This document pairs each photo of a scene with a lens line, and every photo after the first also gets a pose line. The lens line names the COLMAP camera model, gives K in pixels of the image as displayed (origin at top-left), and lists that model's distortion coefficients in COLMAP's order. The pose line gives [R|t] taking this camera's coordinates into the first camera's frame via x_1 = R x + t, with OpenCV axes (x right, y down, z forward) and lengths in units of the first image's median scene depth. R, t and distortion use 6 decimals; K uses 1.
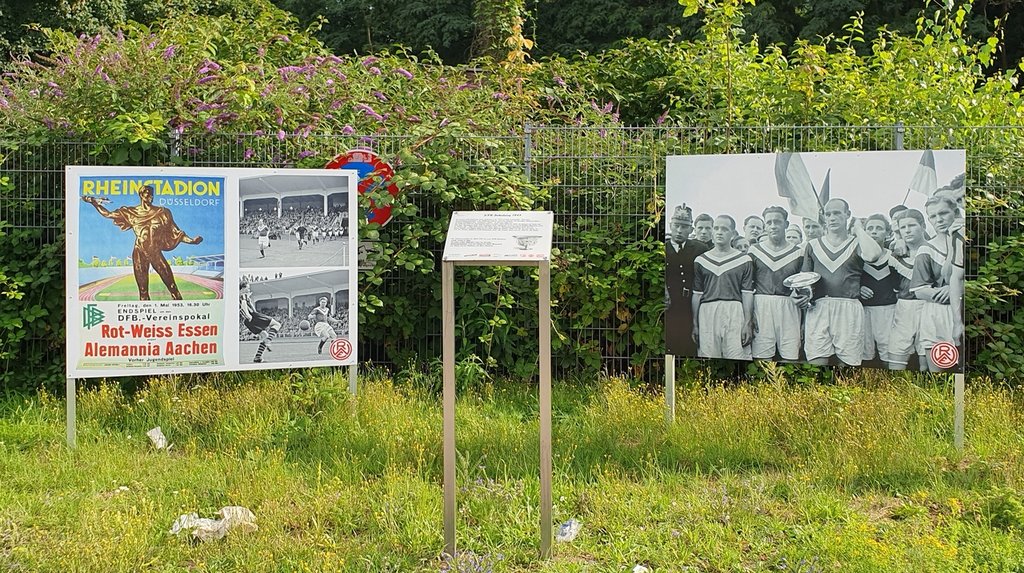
lens RADIAL K [[761.3, 0, 508.2], [0, 761.3, 283.6], [0, 0, 1]] dist [0.053870, -0.058766]
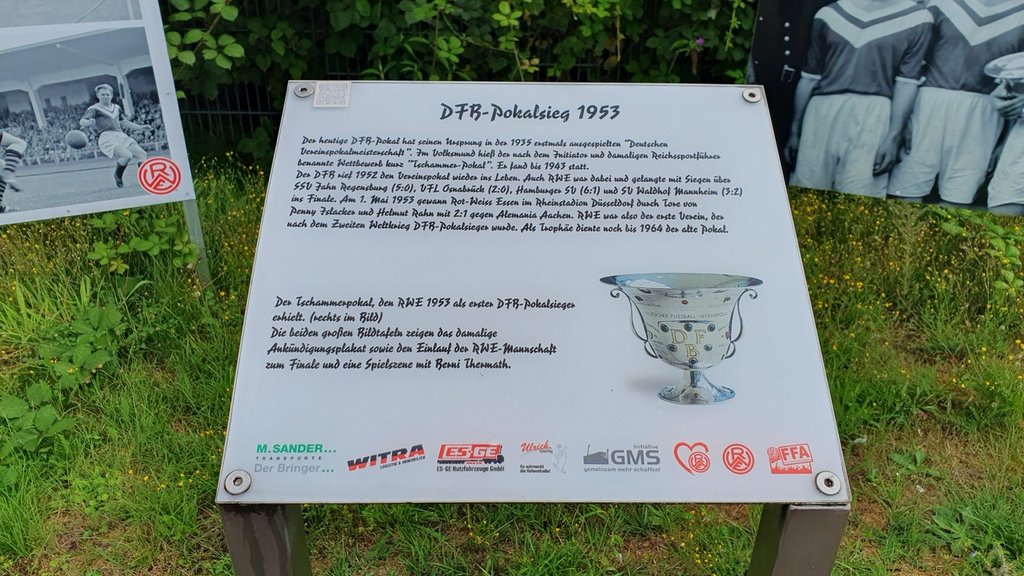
lens RADIAL K [[761.3, 0, 518.1], [0, 761.3, 288.8], [0, 0, 1]] dist [0.053870, -0.058766]
pose [[0.994561, -0.038129, 0.096931, -0.019227], [-0.006441, 0.906297, 0.422591, -0.082192], [-0.103961, -0.420917, 0.901122, 0.464983]]
